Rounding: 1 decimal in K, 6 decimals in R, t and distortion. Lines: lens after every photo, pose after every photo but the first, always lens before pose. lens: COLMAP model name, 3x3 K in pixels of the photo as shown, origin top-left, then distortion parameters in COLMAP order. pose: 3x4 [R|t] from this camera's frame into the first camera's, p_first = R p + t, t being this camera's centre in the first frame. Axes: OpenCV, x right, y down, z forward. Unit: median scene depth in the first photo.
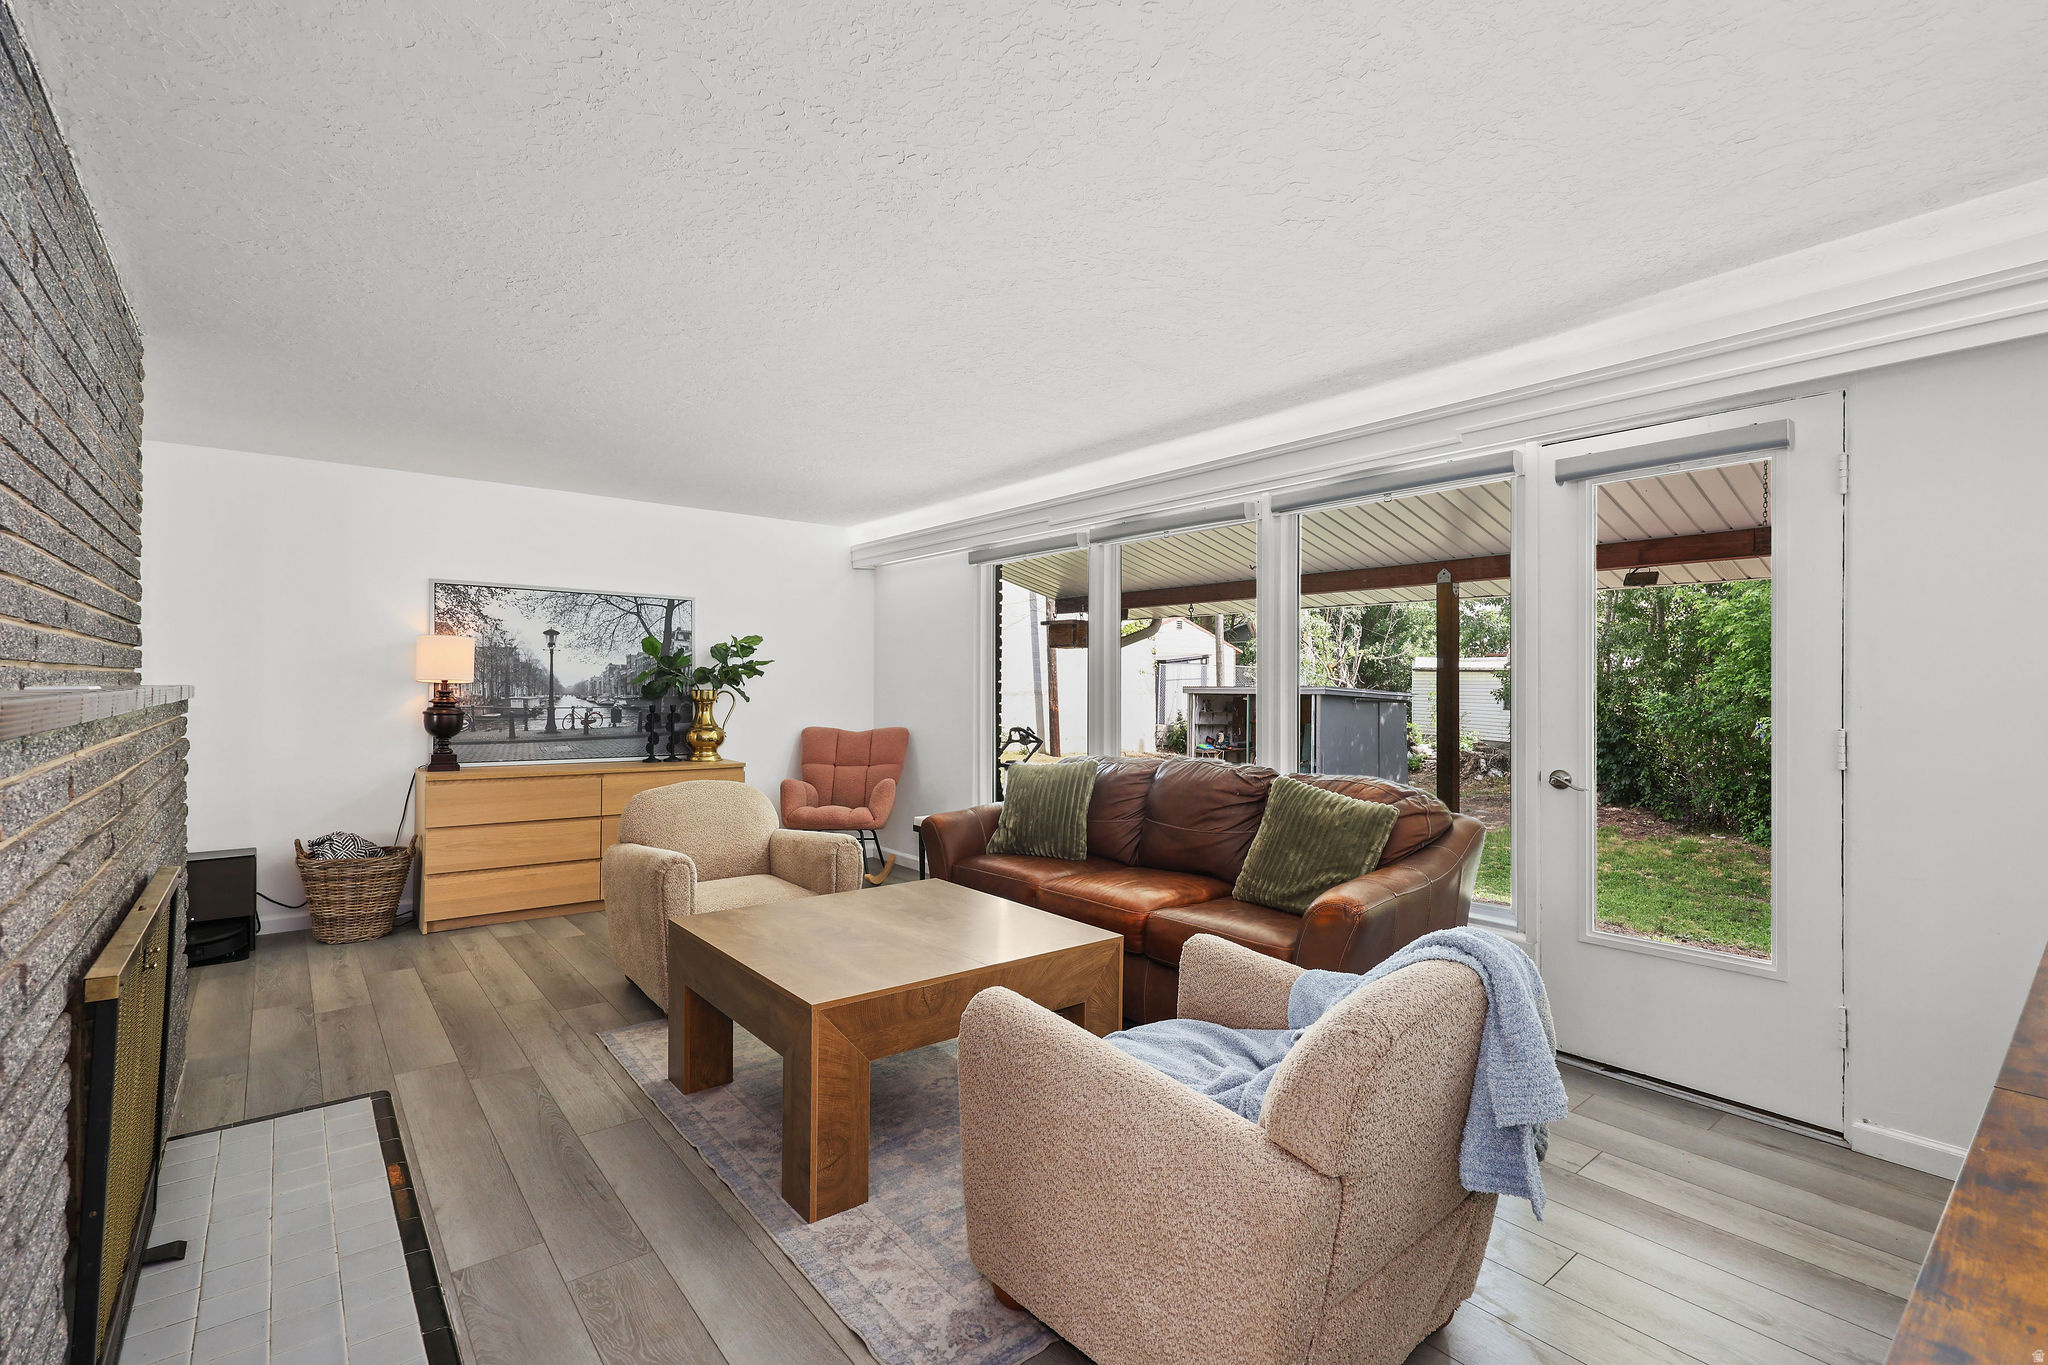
lens RADIAL K [[922.1, 0, 1014.7], [0, 922.1, 681.9], [0, 0, 1]] dist [0.000653, 0.000036]
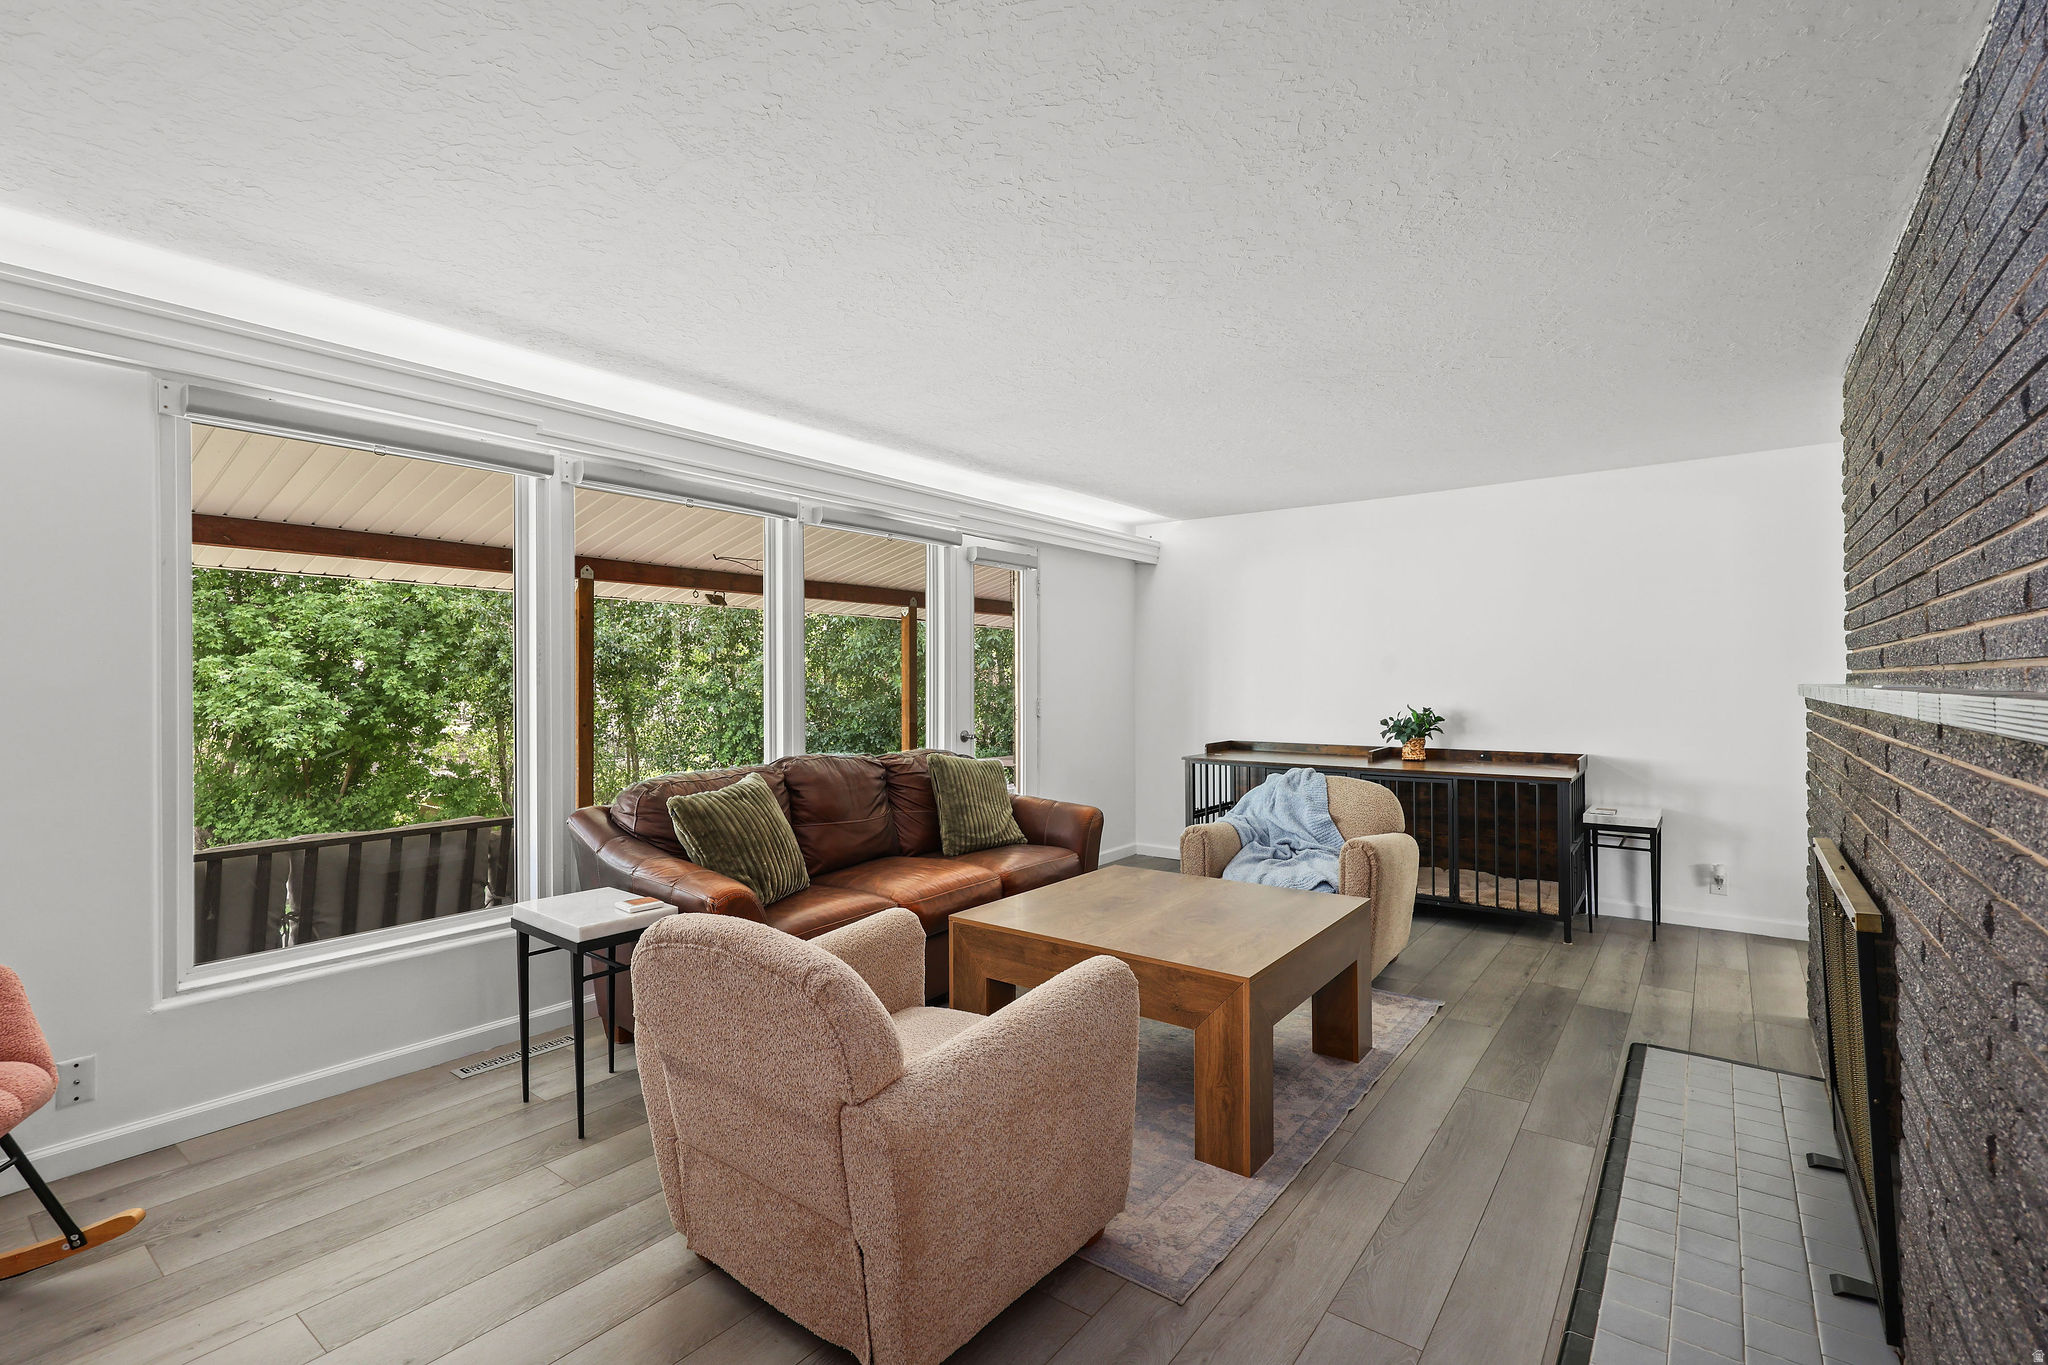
lens RADIAL K [[922.1, 0, 1014.7], [0, 922.1, 681.9], [0, 0, 1]] dist [0.000653, 0.000036]
pose [[-0.243420, -0.006707, 0.969898, -1.015810], [0.000312, 0.999975, 0.006993, -0.005064], [-0.969921, 0.002005, -0.243412, 1.287400]]
